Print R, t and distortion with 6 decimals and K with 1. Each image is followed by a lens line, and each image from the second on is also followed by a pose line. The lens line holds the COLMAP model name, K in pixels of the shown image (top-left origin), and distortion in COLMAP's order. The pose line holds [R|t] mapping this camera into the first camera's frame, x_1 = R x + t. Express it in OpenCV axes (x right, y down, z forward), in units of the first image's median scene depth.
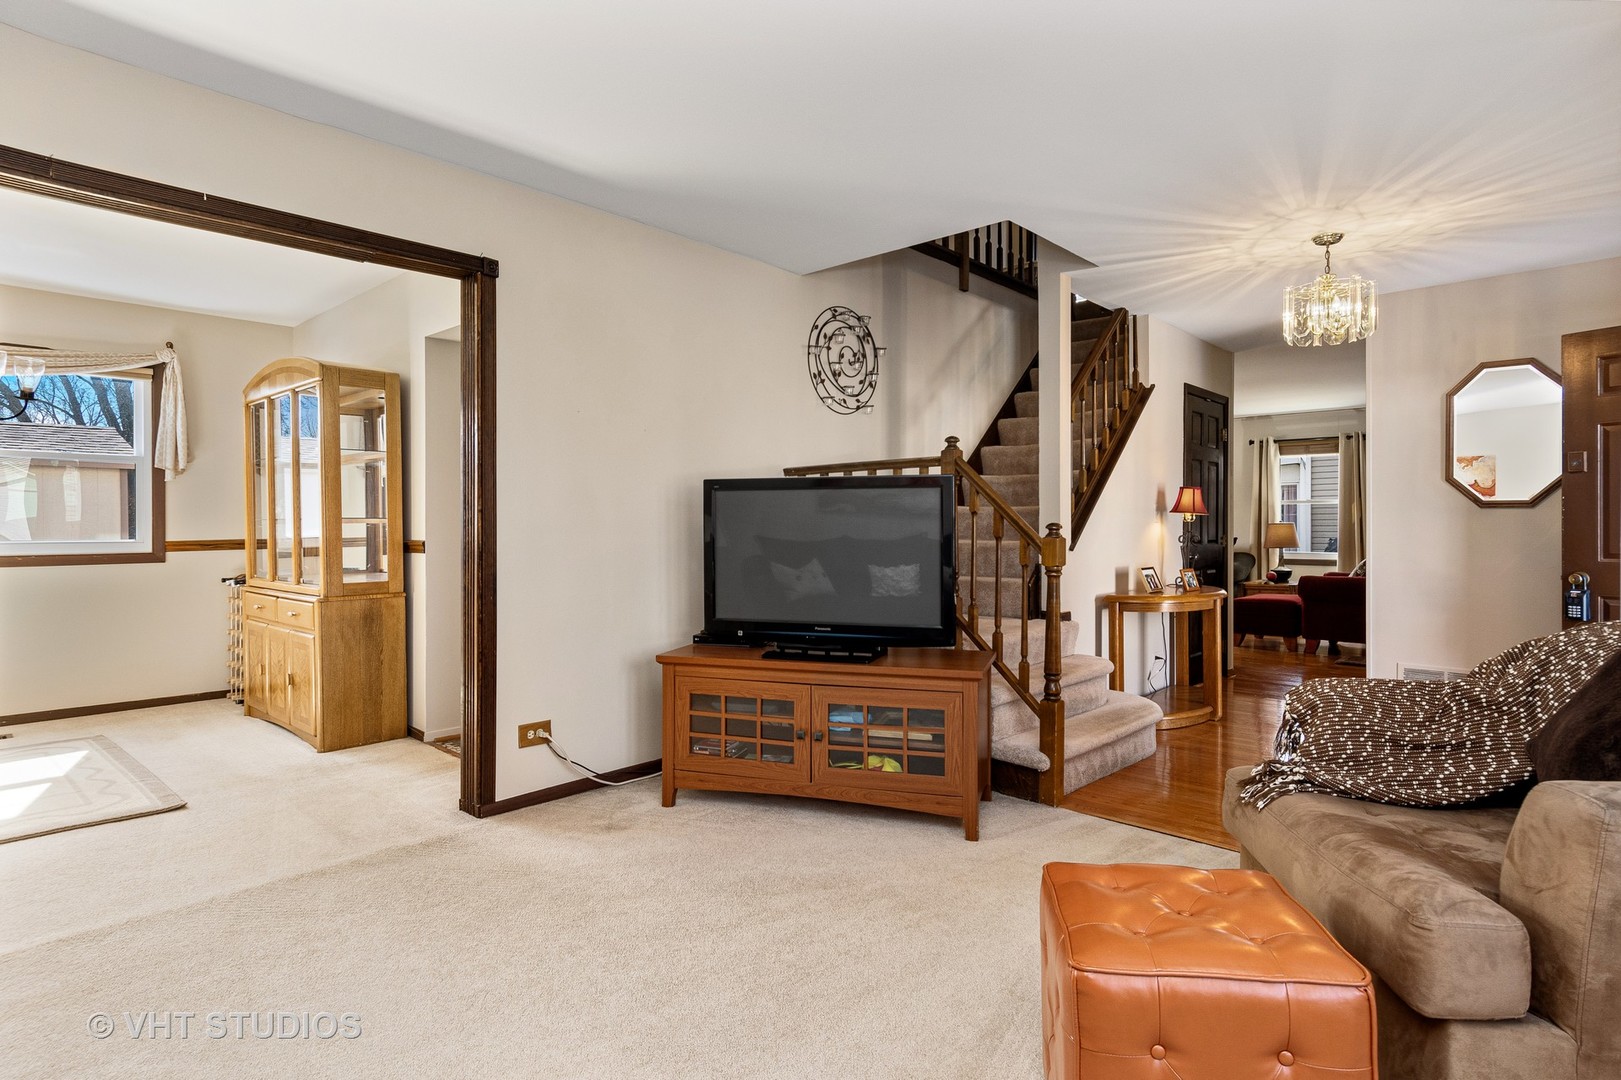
lens RADIAL K [[873.0, 0, 812.4], [0, 873.0, 536.7], [0, 0, 1]] dist [0.004549, -0.000454]
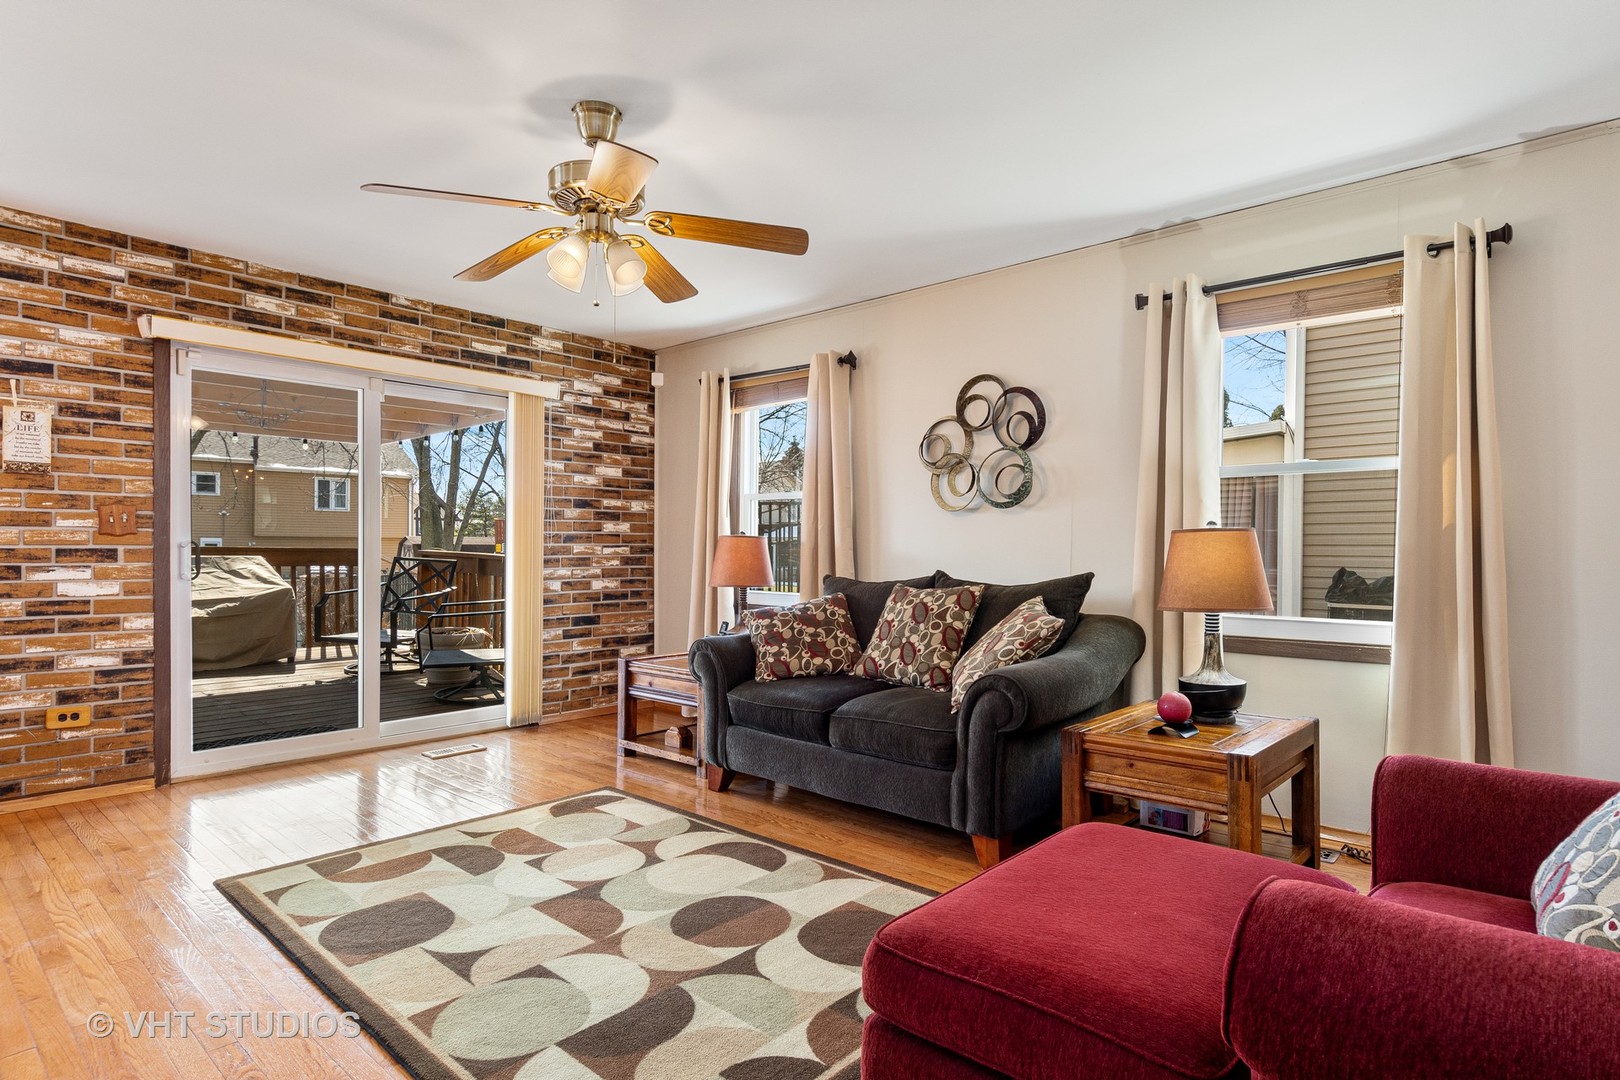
lens RADIAL K [[866.5, 0, 825.1], [0, 866.5, 552.8], [0, 0, 1]] dist [0.022015, 0.000159]
pose [[0.999730, 0.011057, 0.020423, 0.773310], [-0.010984, 0.999933, -0.003665, -0.008248], [-0.020462, 0.003440, 0.999785, 1.367550]]
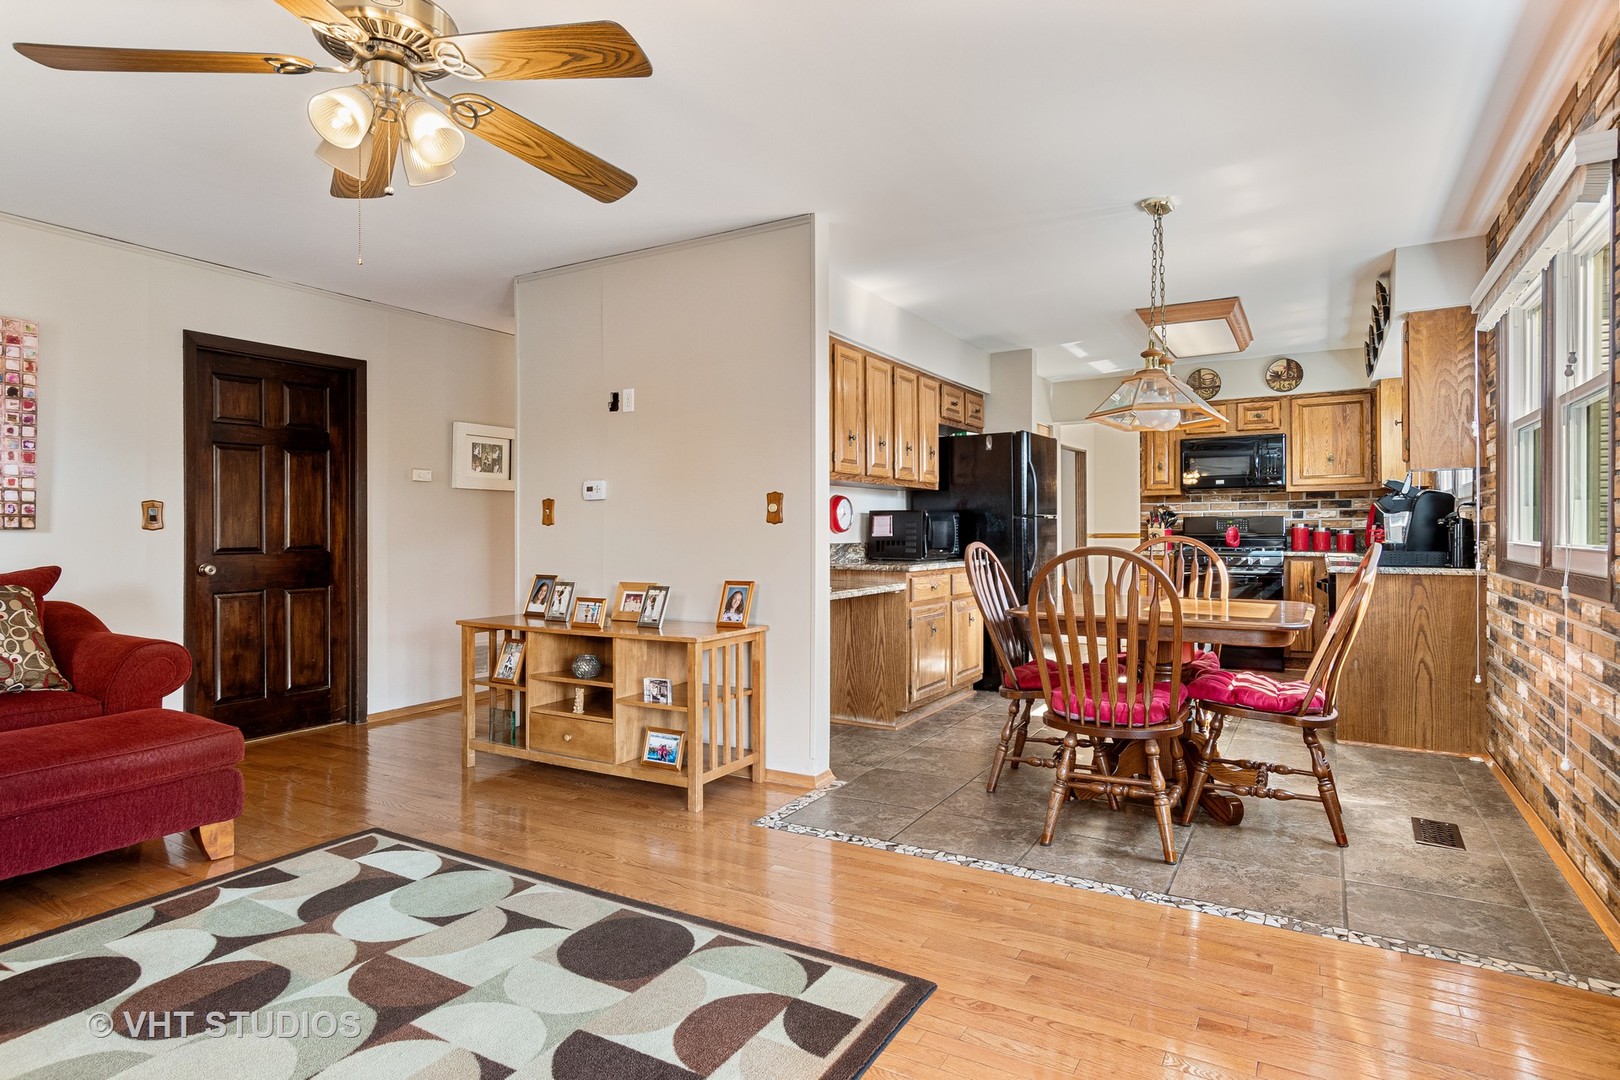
lens RADIAL K [[872.5, 0, 811.9], [0, 872.5, 536.7], [0, 0, 1]] dist [0.004549, -0.000454]
pose [[-0.977287, 0.011987, -0.211579, 0.532258], [0.009470, 0.999872, 0.012906, -0.013939], [0.211707, 0.010609, -0.977276, 2.353754]]
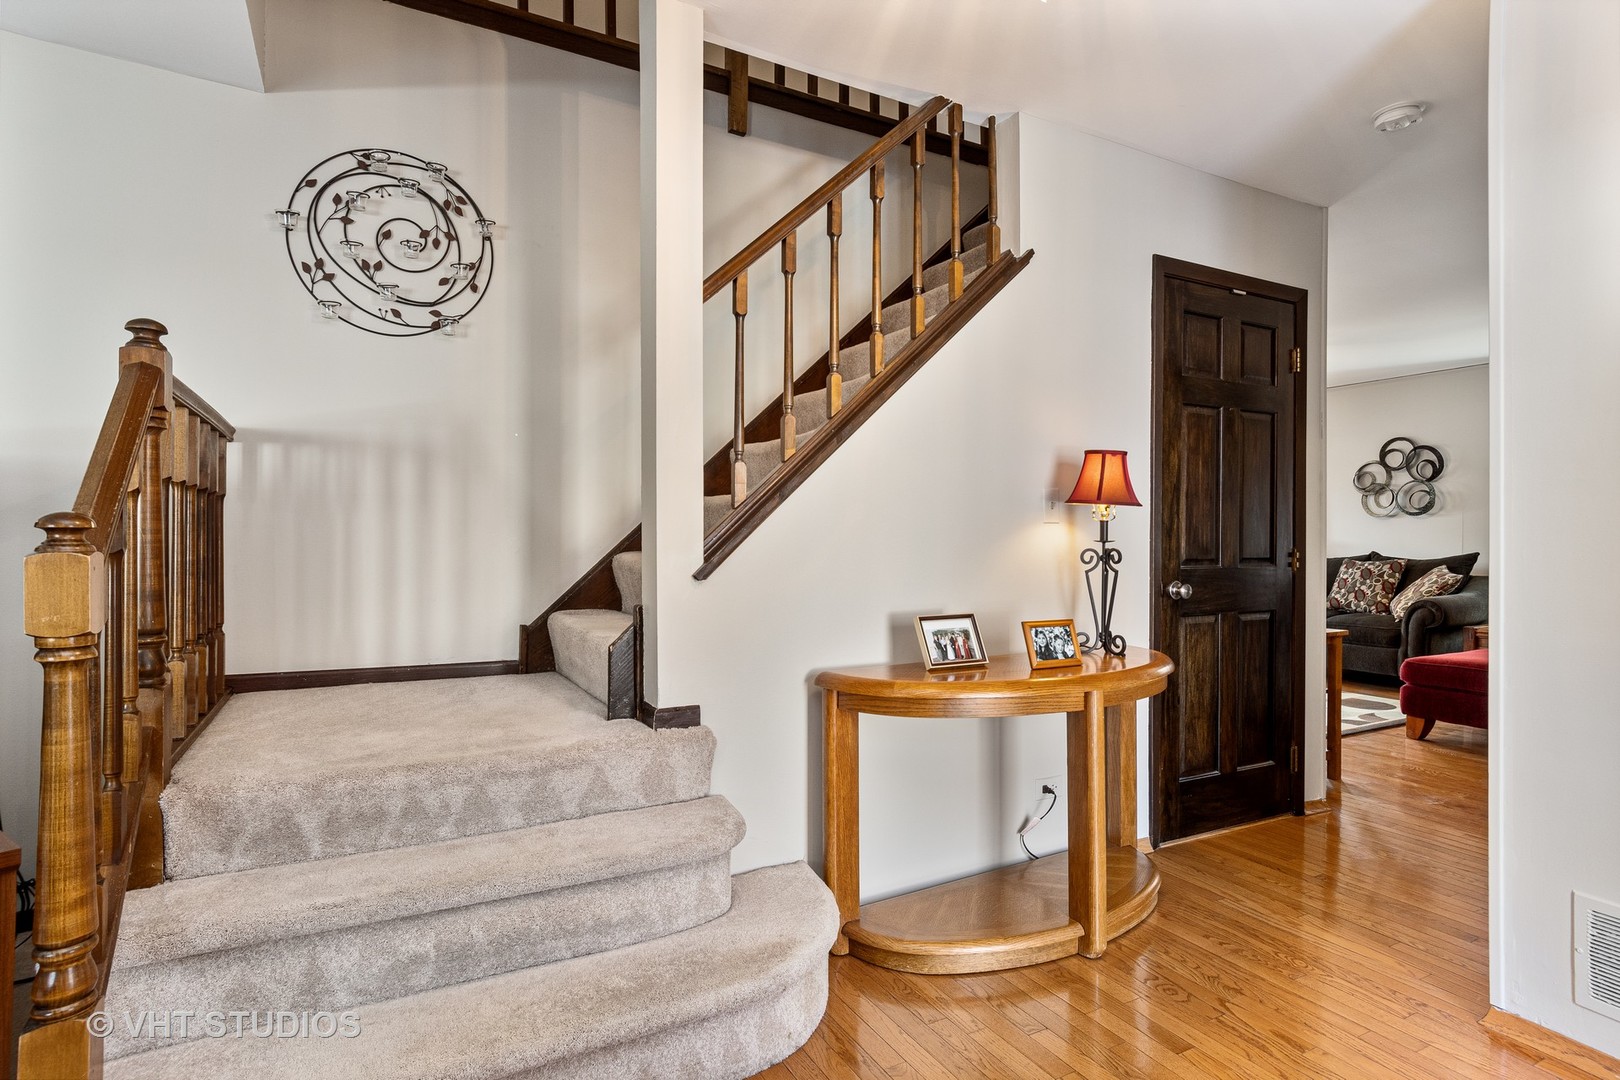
lens RADIAL K [[854.9, 0, 810.0], [0, 854.9, 540.0], [0, 0, 1]] dist [-0.001257, -0.000509]
pose [[0.947058, 0.005917, -0.321008, 0.466741], [-0.007076, 0.999972, -0.002444, -0.004761], [0.320985, 0.004586, 0.947073, 0.534733]]
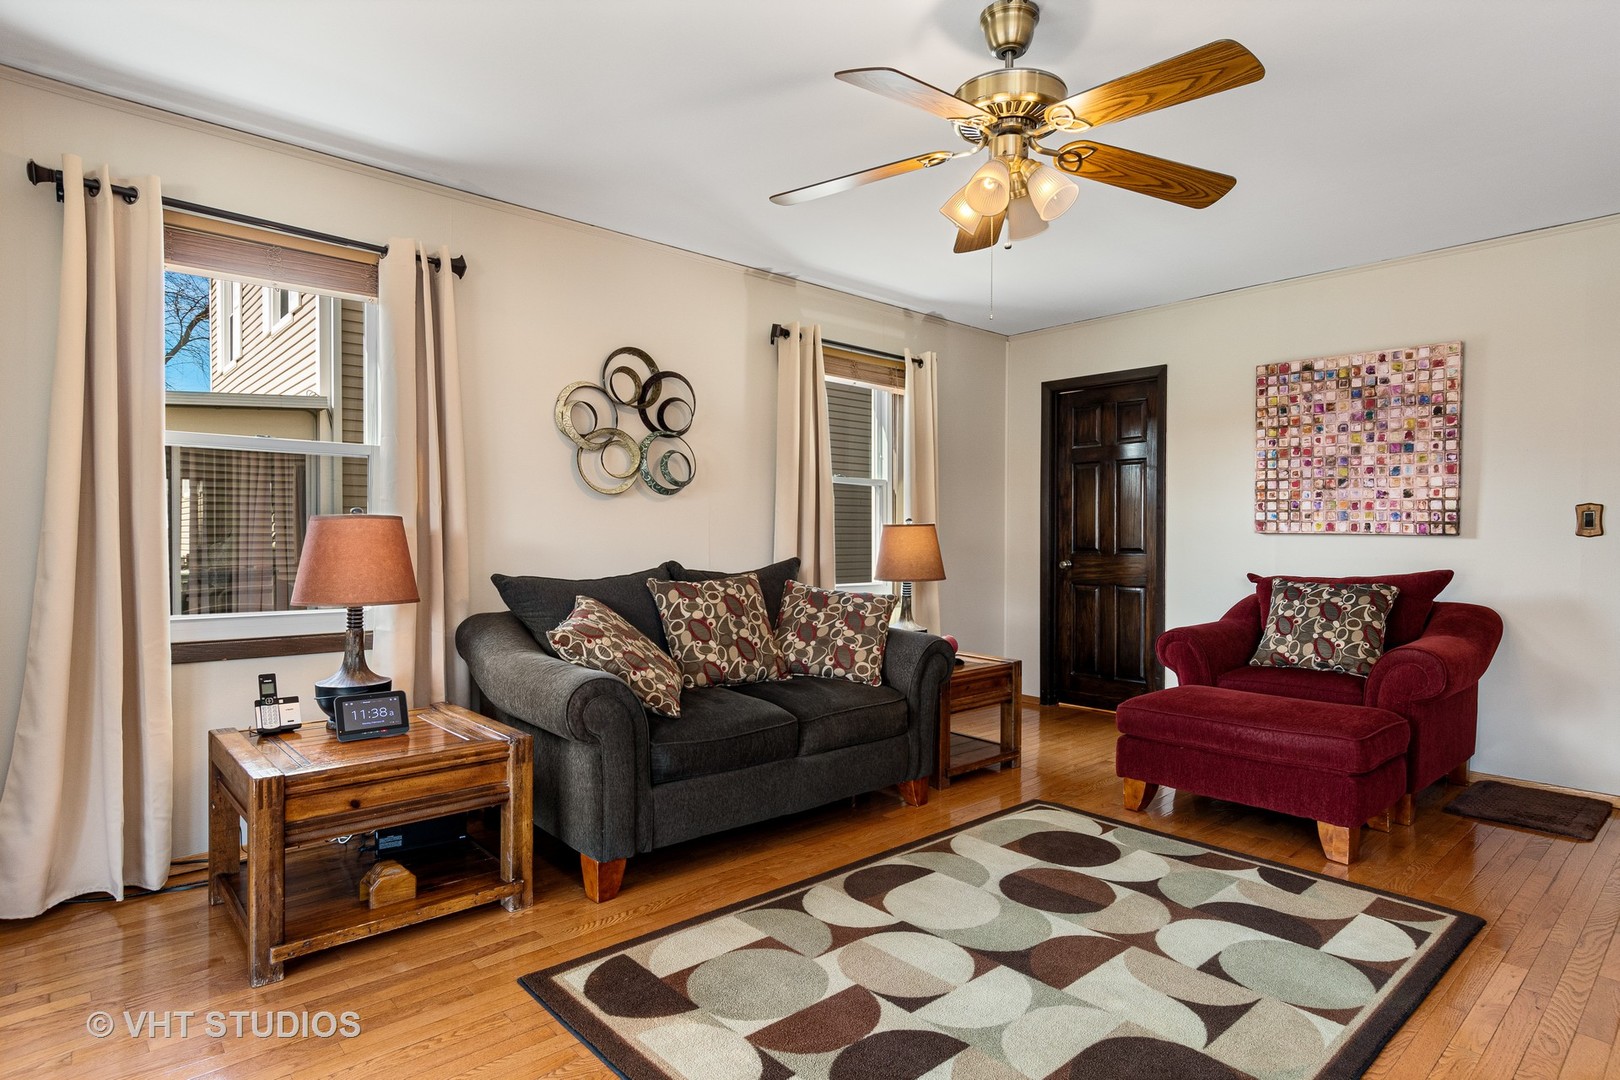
lens RADIAL K [[866.5, 0, 825.1], [0, 866.5, 552.8], [0, 0, 1]] dist [0.022015, 0.000159]
pose [[0.077990, -0.012386, 0.996877, 0.171506], [0.001762, 0.999923, 0.012286, -0.011769], [-0.996953, 0.000798, 0.078006, 1.988629]]
